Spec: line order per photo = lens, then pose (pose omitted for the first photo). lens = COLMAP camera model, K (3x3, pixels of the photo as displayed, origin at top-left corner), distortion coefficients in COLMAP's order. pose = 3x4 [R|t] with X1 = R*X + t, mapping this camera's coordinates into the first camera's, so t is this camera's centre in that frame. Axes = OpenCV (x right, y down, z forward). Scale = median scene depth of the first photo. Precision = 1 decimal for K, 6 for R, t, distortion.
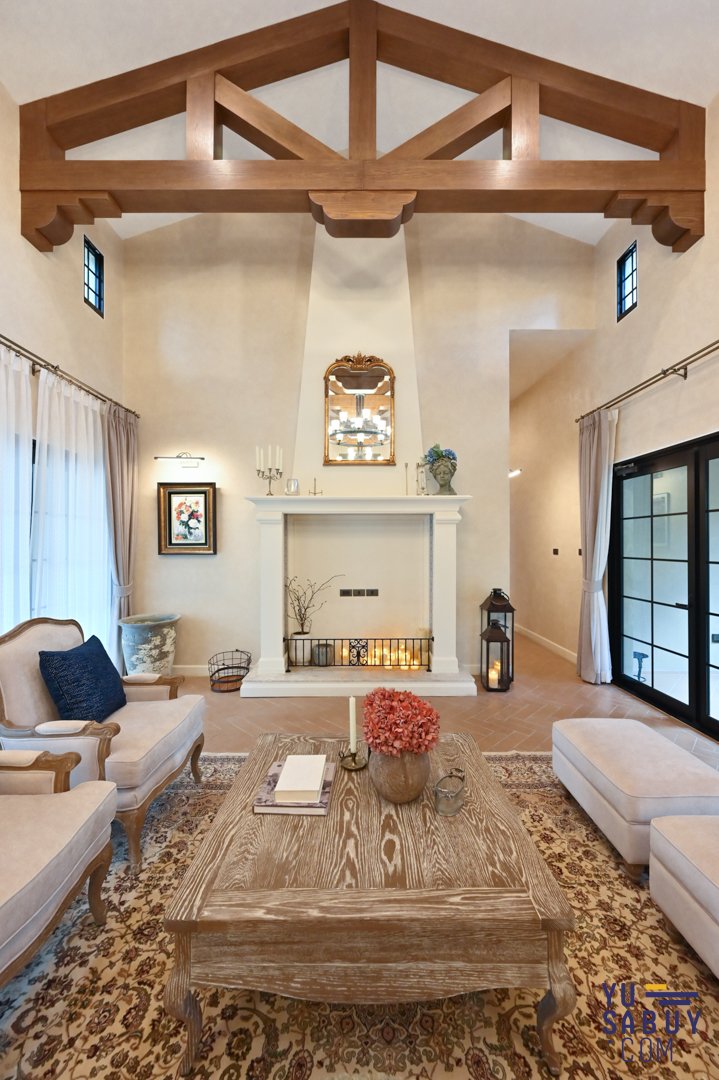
lens RADIAL K [[433.7, 0, 356.6], [0, 433.7, 543.9], [0, 0, 1]] dist [-0.002046, 0.001015]
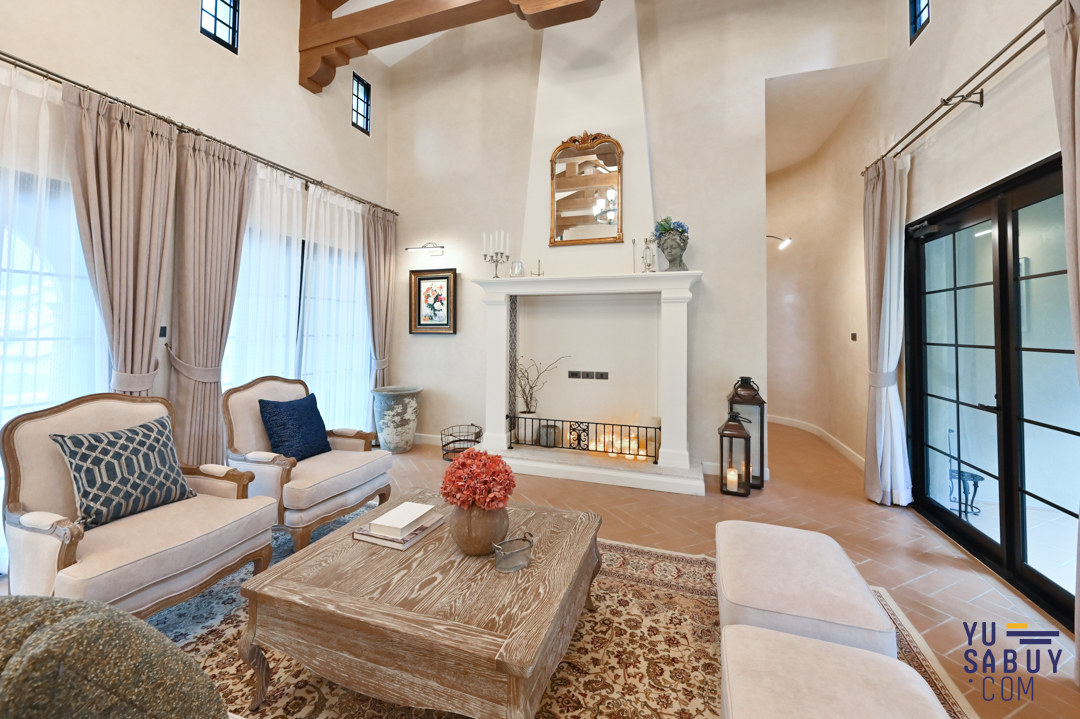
lens RADIAL K [[458.8, 0, 521.5], [0, 458.8, 314.1], [0, 0, 1]] dist [0.001084, -0.000907]
pose [[0.934730, -0.005927, -0.355310, 0.271868], [-0.007305, 0.999329, -0.035888, 0.016512], [0.355284, 0.036141, 0.934059, -0.020354]]
